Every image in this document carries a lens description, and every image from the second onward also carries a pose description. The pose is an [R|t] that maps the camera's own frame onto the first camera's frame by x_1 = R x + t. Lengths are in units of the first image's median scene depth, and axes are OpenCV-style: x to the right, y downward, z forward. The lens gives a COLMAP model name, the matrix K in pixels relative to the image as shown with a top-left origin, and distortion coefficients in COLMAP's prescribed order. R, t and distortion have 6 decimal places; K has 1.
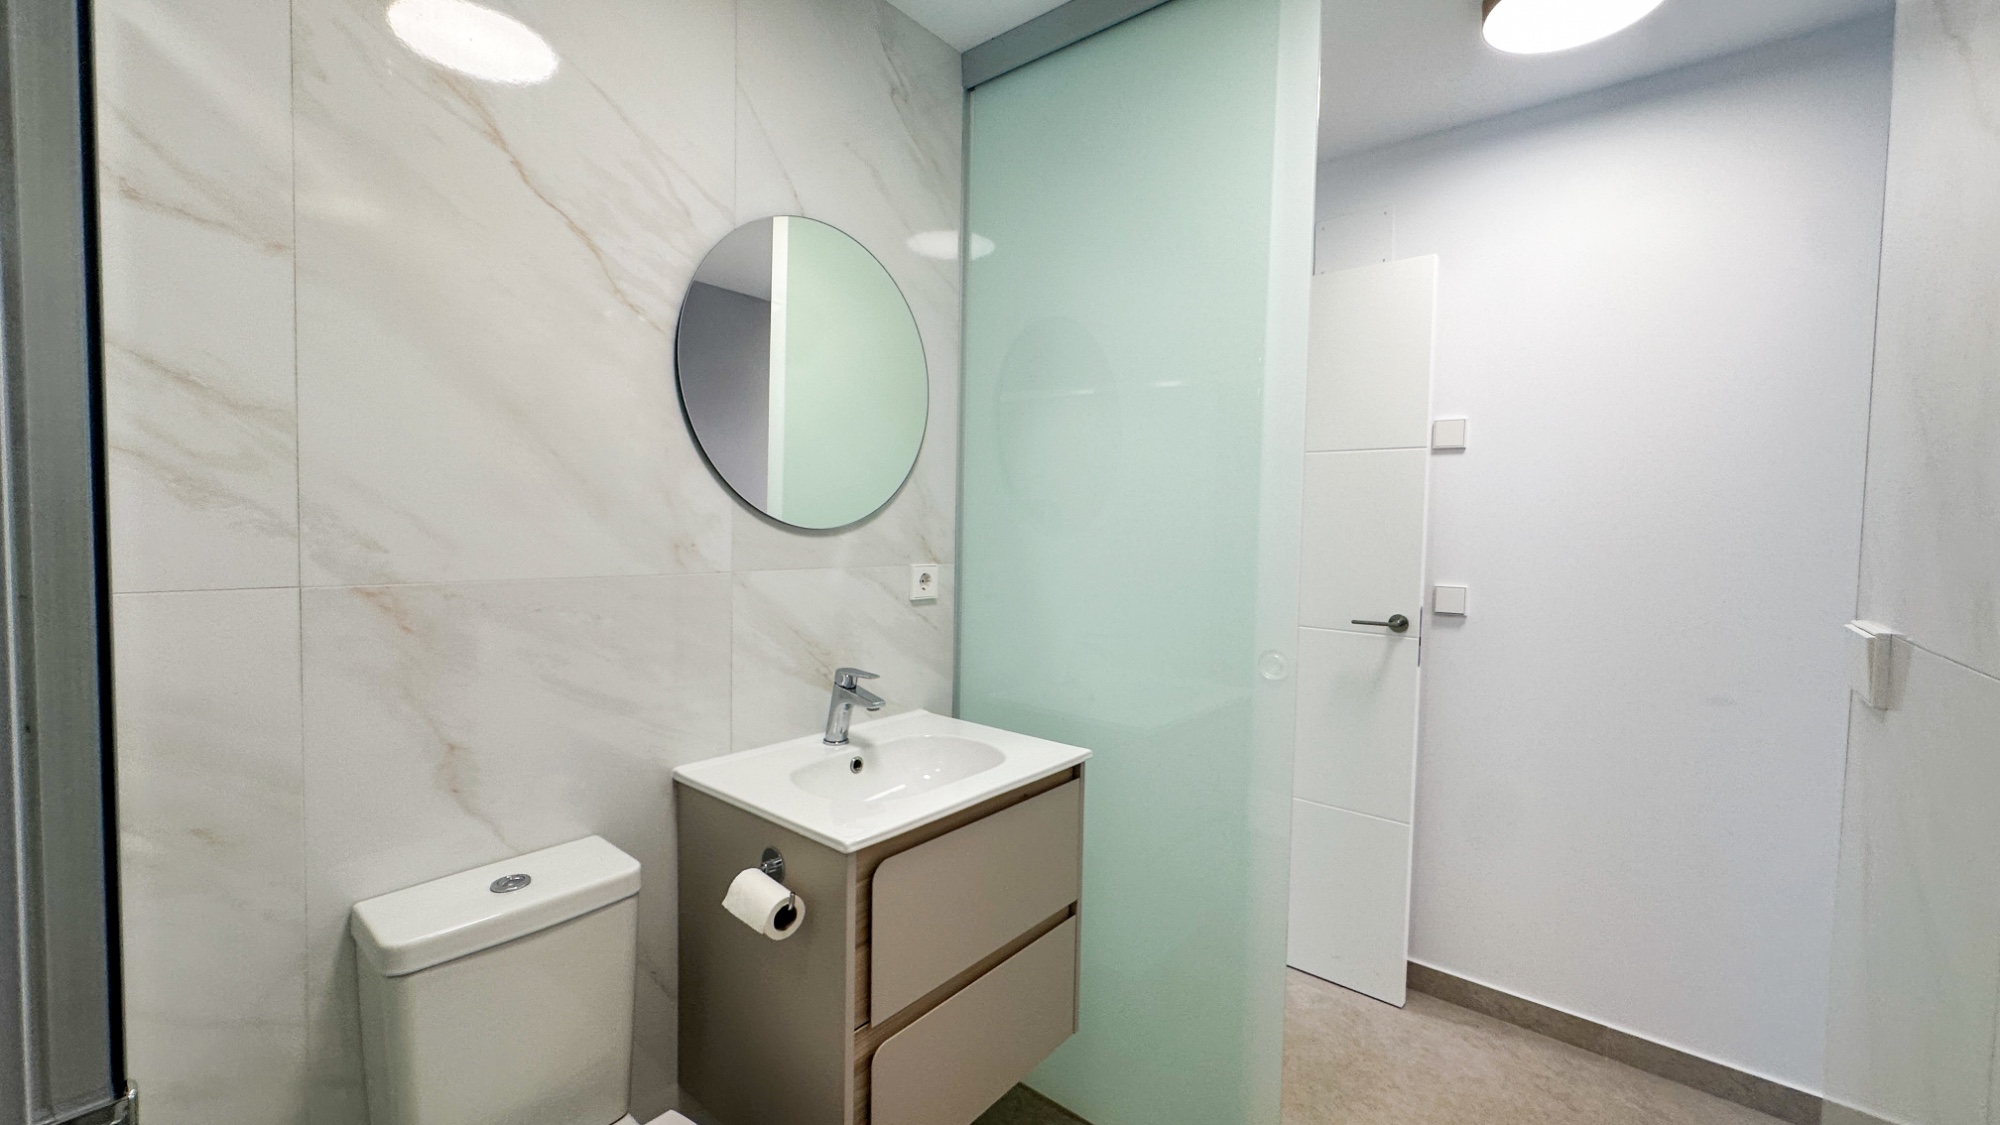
lens RADIAL K [[792.5, 0, 1002.4], [0, 792.5, 560.8], [0, 0, 1]] dist [-0.000051, -0.000004]
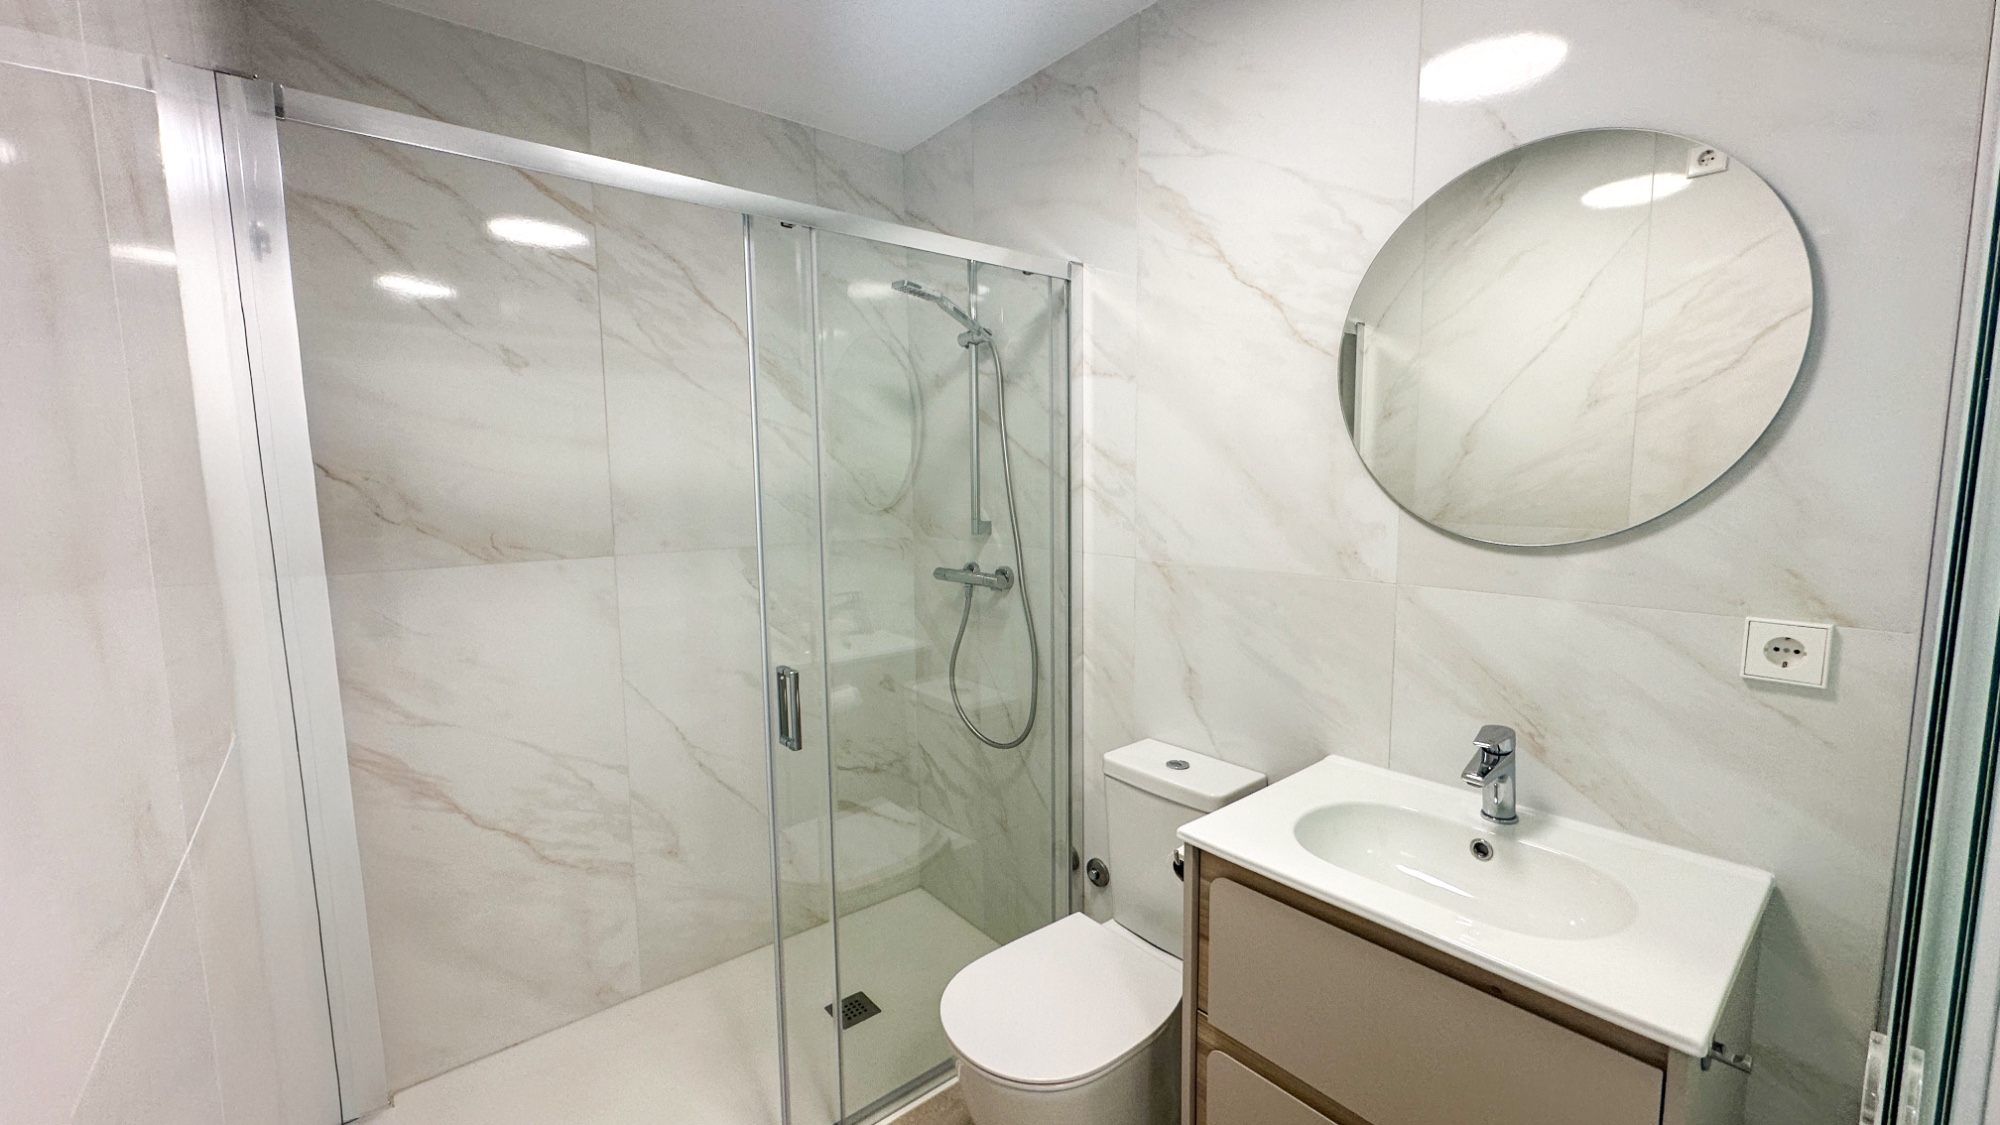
lens RADIAL K [[792.5, 0, 1002.4], [0, 792.5, 560.8], [0, 0, 1]] dist [-0.000051, -0.000004]
pose [[-0.182644, 0.089717, -0.979077, 0.796098], [-0.037058, 0.994492, 0.098043, -0.105302], [0.982480, 0.054190, -0.178314, 0.819399]]
